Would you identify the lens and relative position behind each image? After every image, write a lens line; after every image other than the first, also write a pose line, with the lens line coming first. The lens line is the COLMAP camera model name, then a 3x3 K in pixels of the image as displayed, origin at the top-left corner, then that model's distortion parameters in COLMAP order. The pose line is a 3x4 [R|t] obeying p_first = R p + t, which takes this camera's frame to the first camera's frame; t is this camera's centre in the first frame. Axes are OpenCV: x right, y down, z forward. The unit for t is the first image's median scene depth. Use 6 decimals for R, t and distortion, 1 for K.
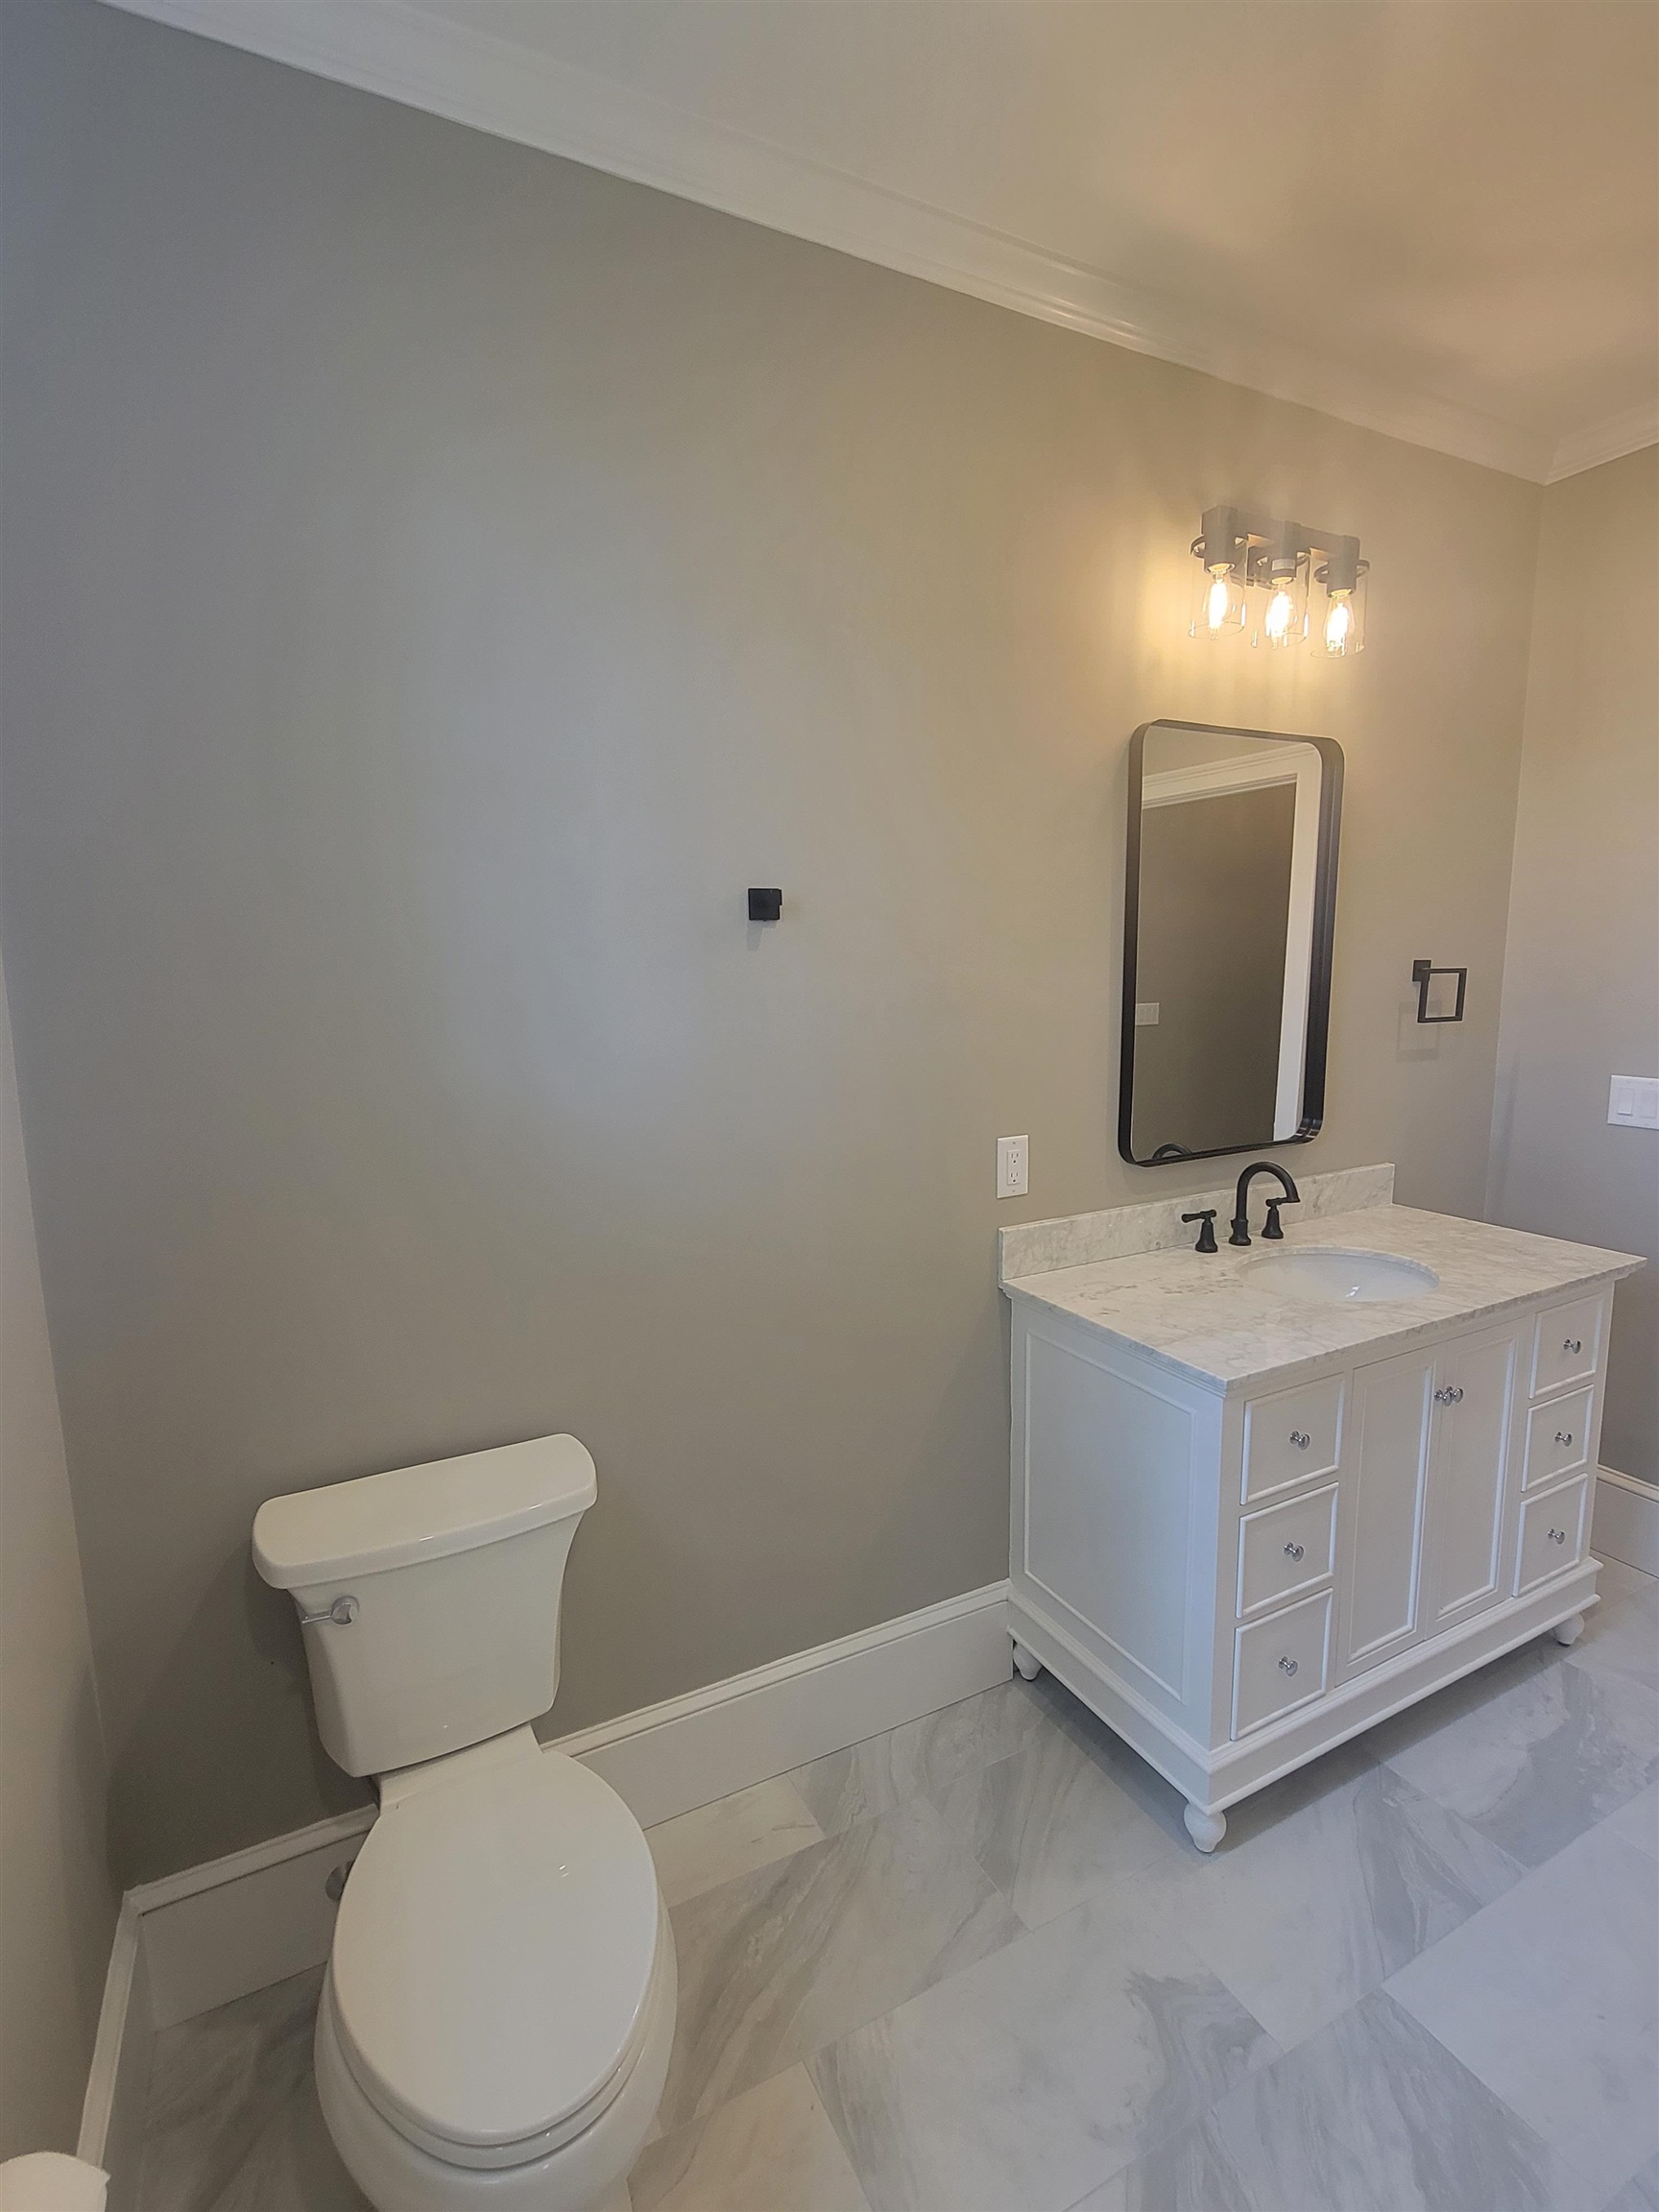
lens RADIAL K [[1004.2, 0, 785.3], [0, 1004.2, 1099.4], [0, 0, 1]] dist [-0.004496, -0.001095]
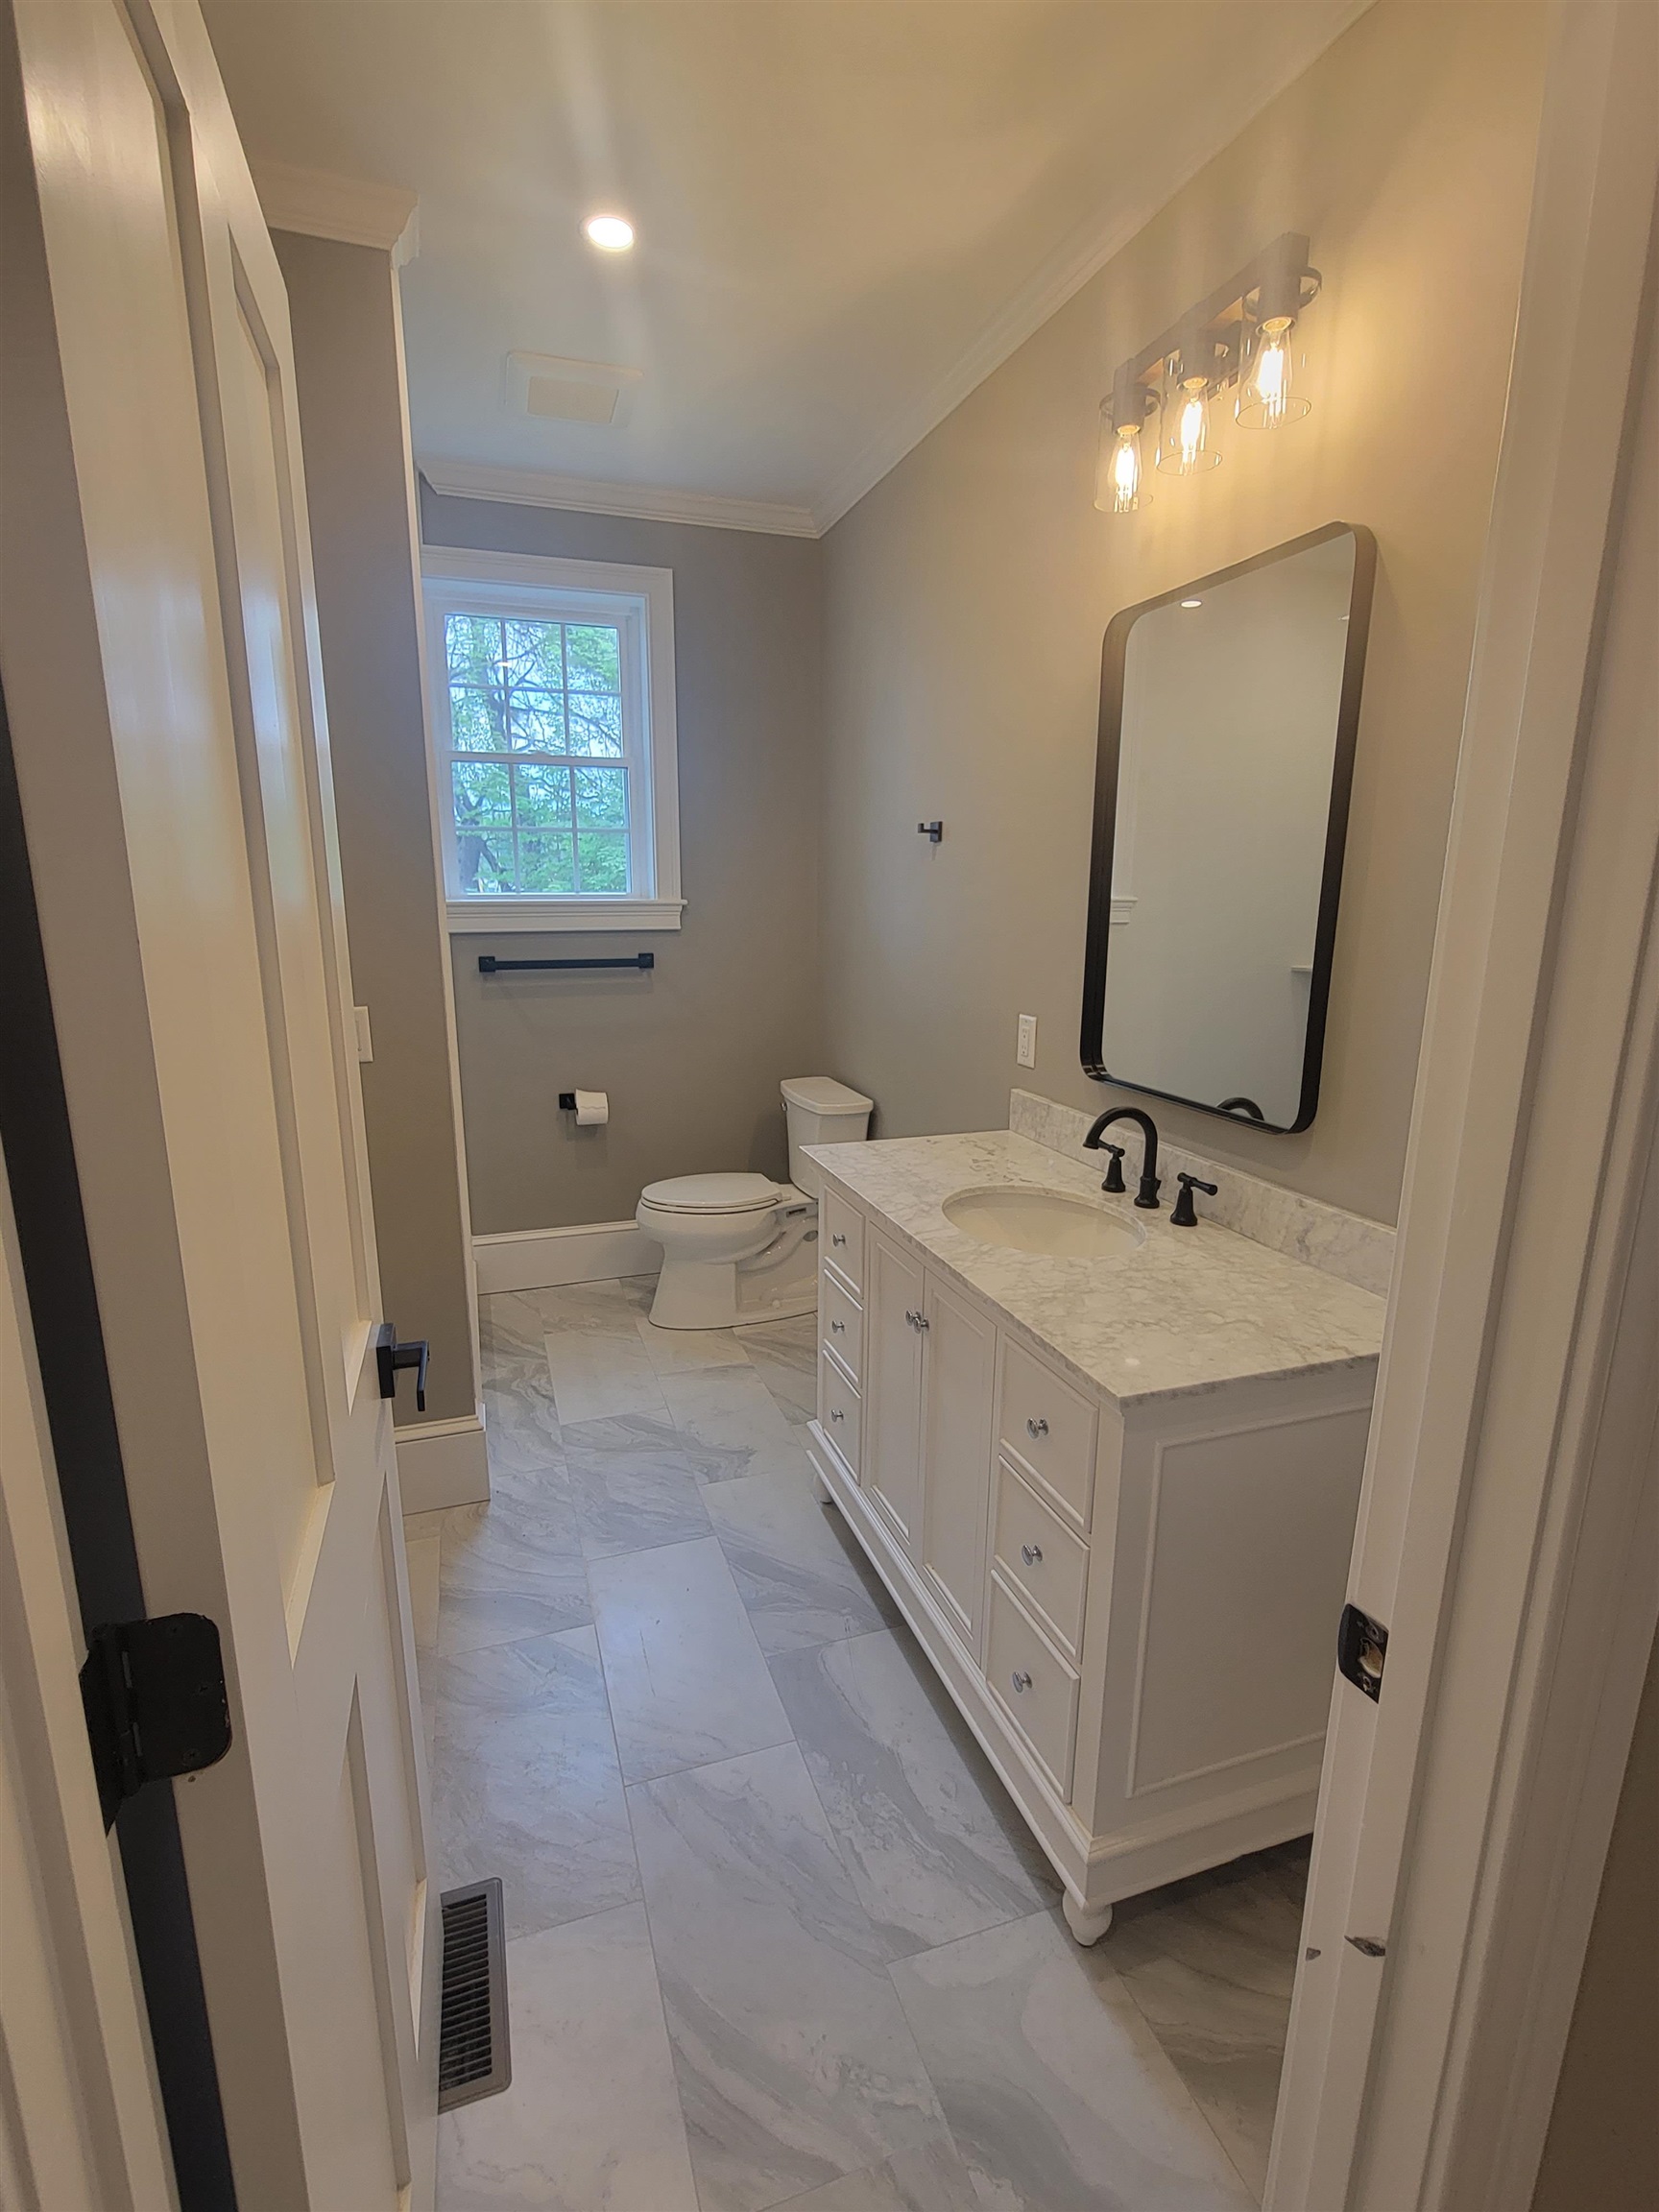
lens RADIAL K [[1003.7, 0, 808.0], [0, 1003.7, 1104.7], [0, 0, 1]] dist [-0.002191, -0.000110]
pose [[-0.137427, 0.229476, -0.963563, 1.447804], [-0.140040, 0.958520, 0.248249, -0.121527], [0.980562, 0.169054, -0.099591, 0.886525]]
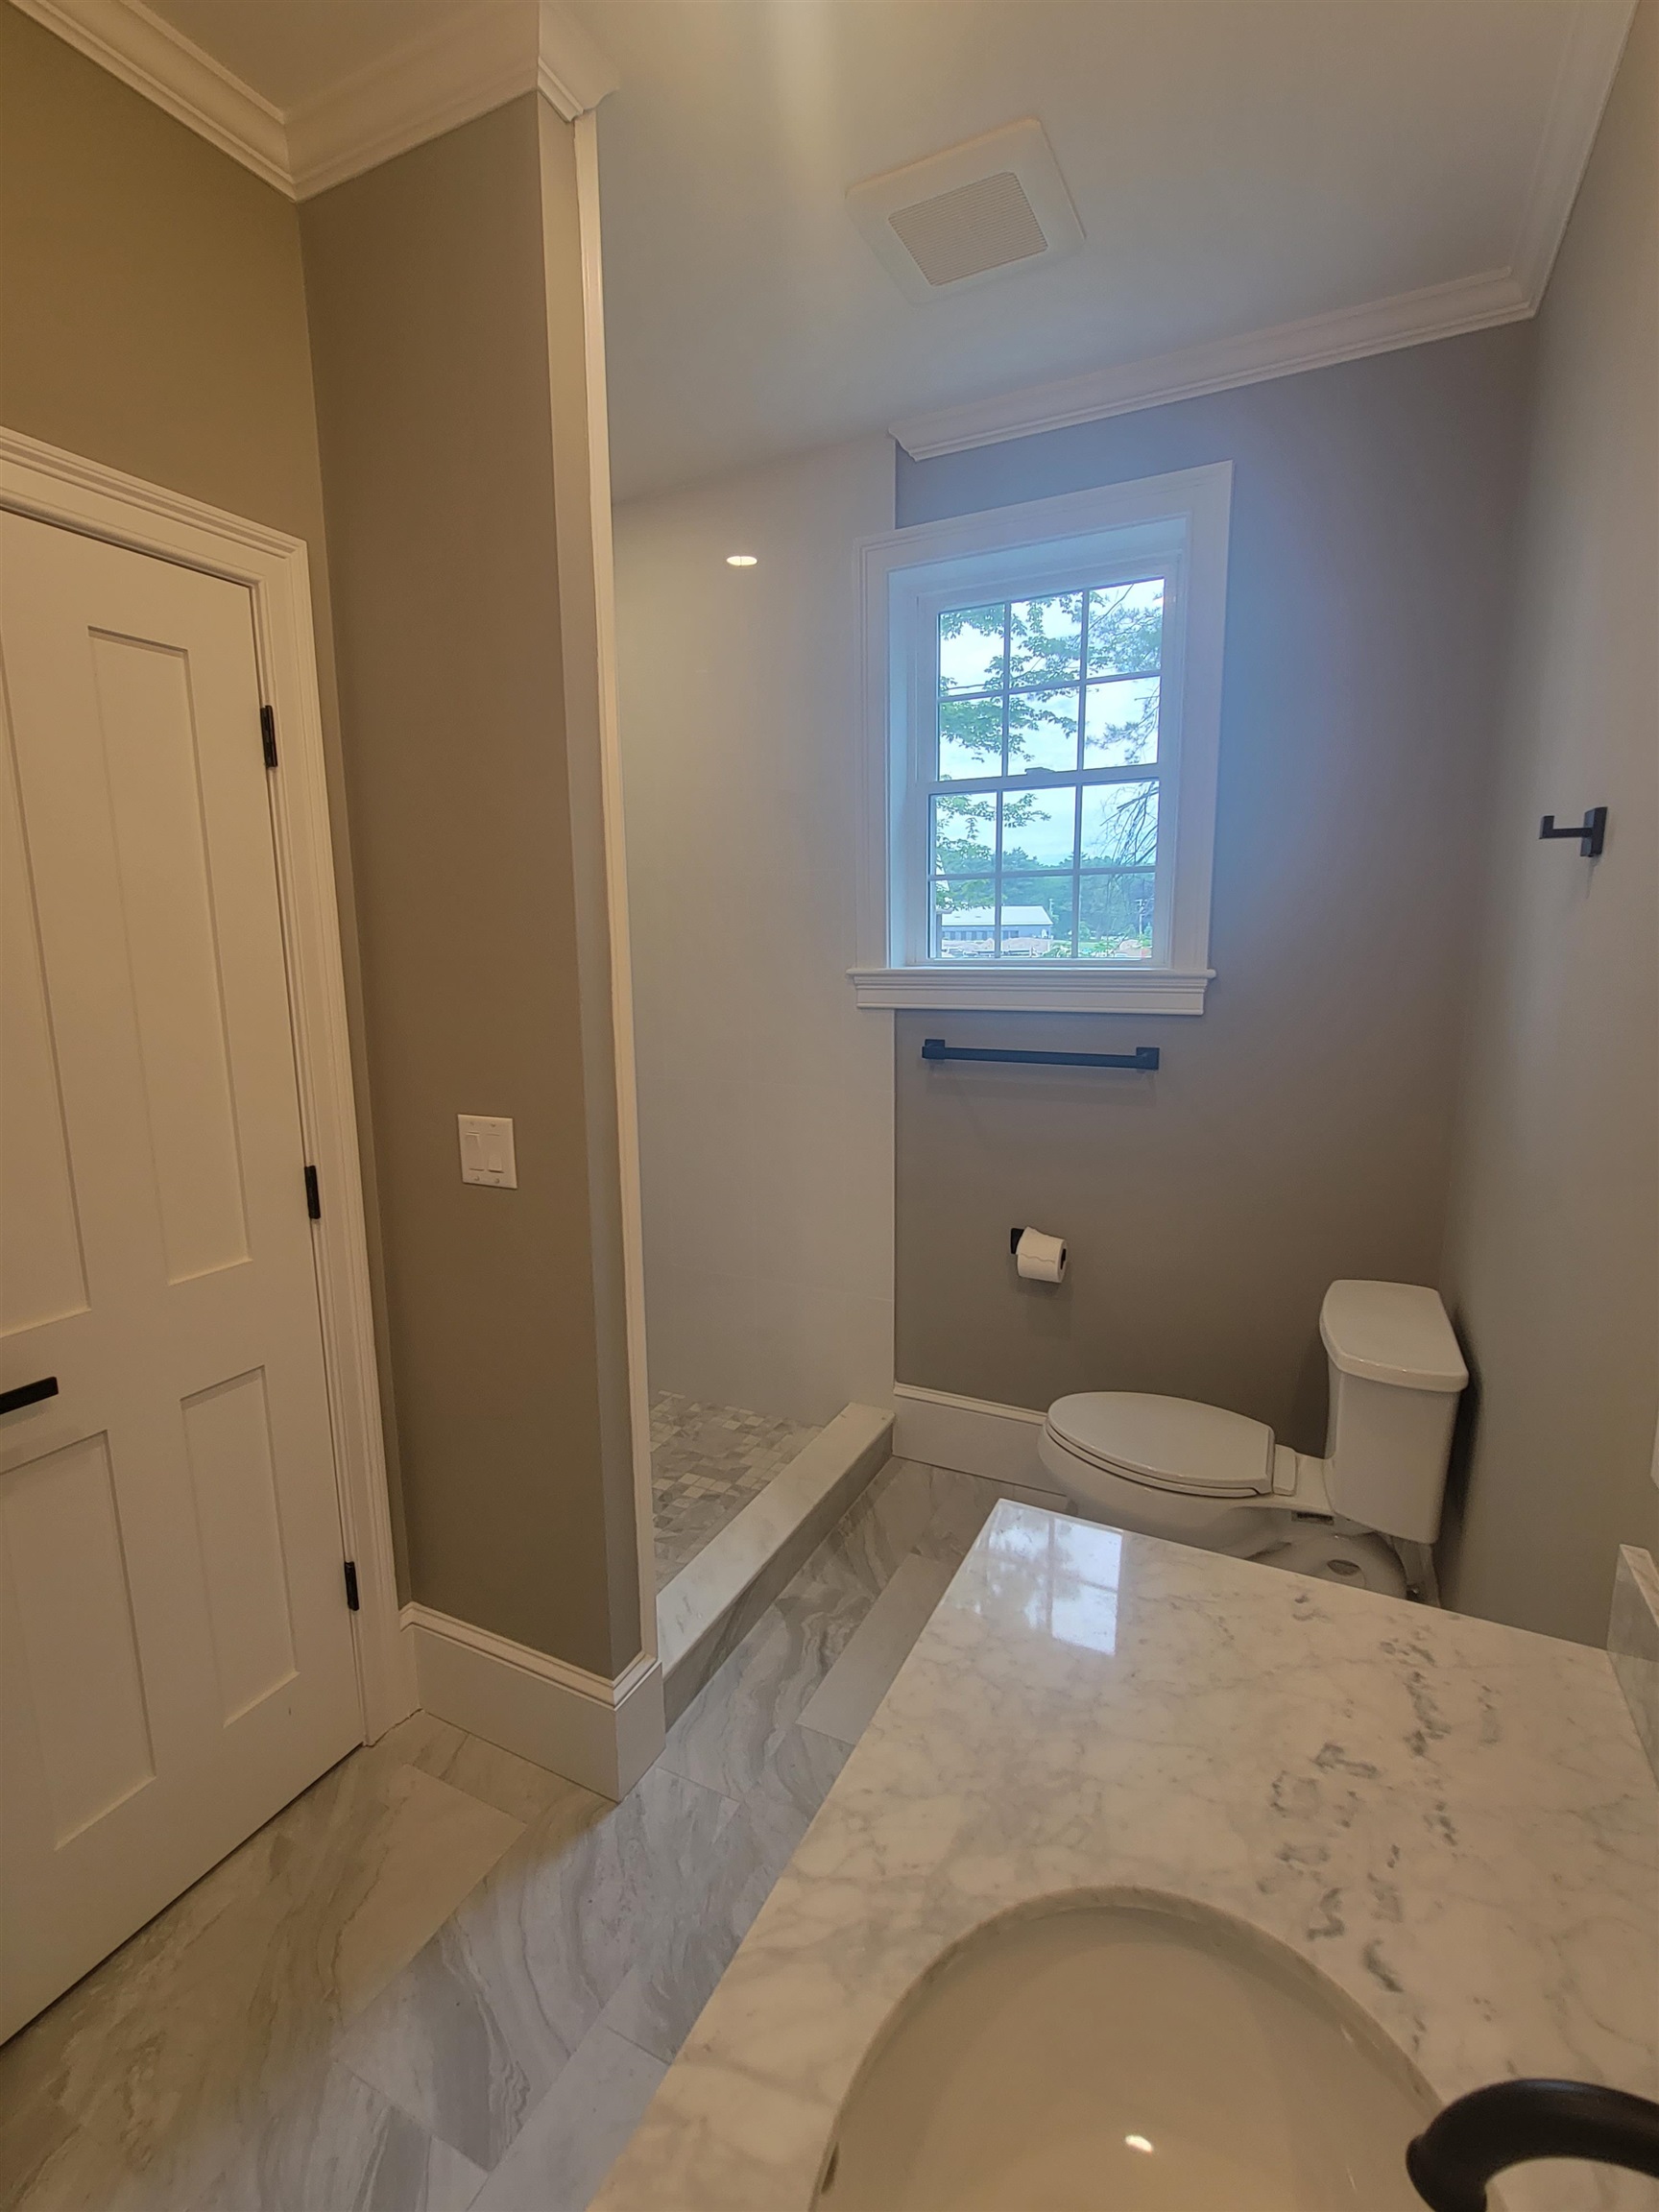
lens RADIAL K [[1003.7, 0, 808.0], [0, 1003.7, 1104.7], [0, 0, 1]] dist [-0.002191, -0.000110]
pose [[-0.800884, 0.126531, -0.585299, 0.728976], [-0.058104, 0.956389, 0.286260, -0.153084], [0.595994, 0.263269, -0.758604, 1.074889]]
